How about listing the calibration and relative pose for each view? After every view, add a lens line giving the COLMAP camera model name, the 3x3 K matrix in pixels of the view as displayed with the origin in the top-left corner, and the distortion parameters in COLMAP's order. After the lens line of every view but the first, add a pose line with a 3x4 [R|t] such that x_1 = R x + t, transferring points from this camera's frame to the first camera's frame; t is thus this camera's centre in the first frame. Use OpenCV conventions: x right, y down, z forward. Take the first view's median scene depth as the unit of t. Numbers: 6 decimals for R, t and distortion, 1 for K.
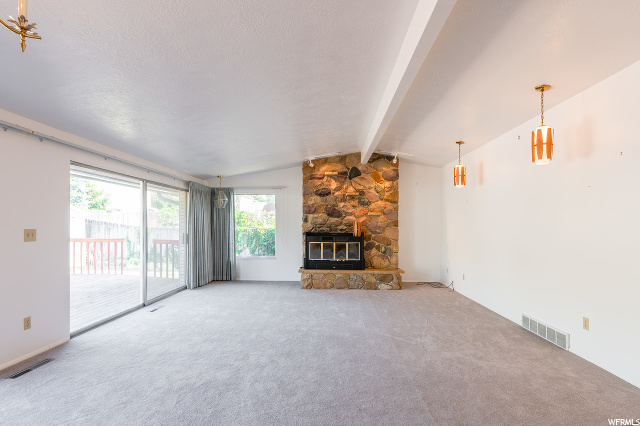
lens RADIAL K [[329.7, 0, 330.7], [0, 329.7, 226.4], [0, 0, 1]] dist [-0.004452, -0.001240]
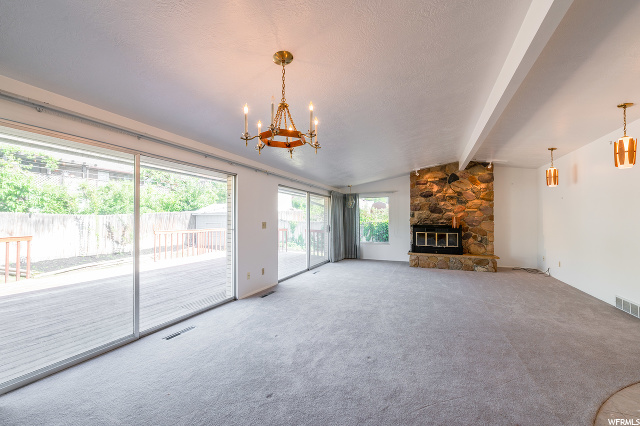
lens RADIAL K [[267.4, 0, 321.1], [0, 267.4, 219.1], [0, 0, 1]] dist [-0.005512, -0.001535]
pose [[0.926320, -0.004491, -0.376710, -0.016928], [0.002061, 0.999974, -0.006854, 0.001566], [0.376731, 0.005573, 0.926306, -0.191264]]
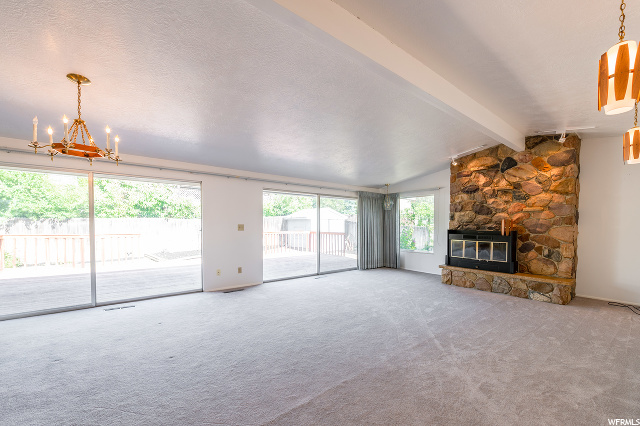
lens RADIAL K [[267.4, 0, 306.5], [0, 267.4, 234.2], [0, 0, 1]] dist [-0.005512, -0.001535]
pose [[0.630527, 0.028570, -0.775641, 0.390700], [-0.004619, 0.999443, 0.033058, 0.007128], [0.776154, -0.017261, 0.630308, 0.165605]]
